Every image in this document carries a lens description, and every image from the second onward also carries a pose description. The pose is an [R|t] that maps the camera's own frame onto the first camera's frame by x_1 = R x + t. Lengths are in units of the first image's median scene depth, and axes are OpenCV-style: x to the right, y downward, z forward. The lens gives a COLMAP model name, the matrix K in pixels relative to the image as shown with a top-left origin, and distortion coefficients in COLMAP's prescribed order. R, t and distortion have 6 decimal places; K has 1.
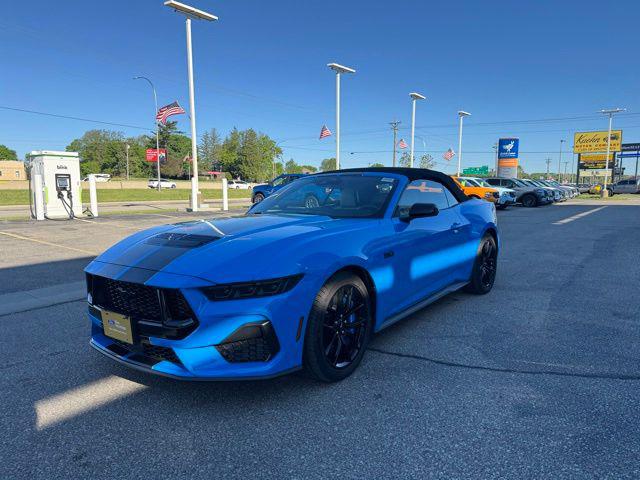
lens RADIAL K [[451.3, 0, 324.7], [0, 451.3, 238.5], [0, 0, 1]] dist [0.031381, -0.051104]
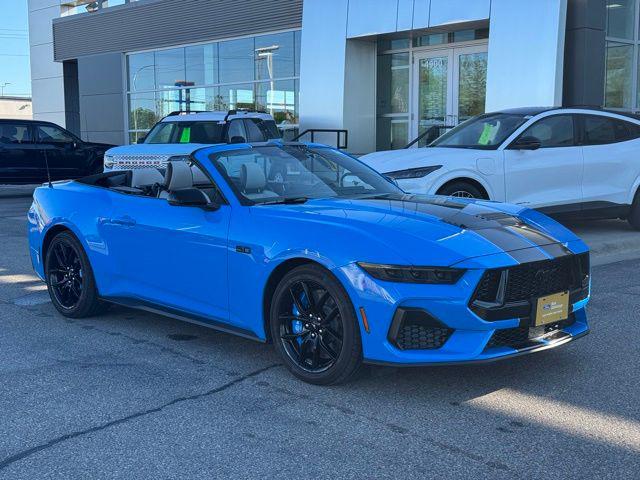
lens RADIAL K [[869.6, 0, 323.5], [0, 869.6, 238.7], [0, 0, 1]] dist [0.131091, 0.000000]
pose [[0.163747, -0.090635, 0.982330, -1.550831], [0.117008, 0.990526, 0.071887, -0.092931], [-0.979539, 0.103169, 0.172801, 0.754260]]
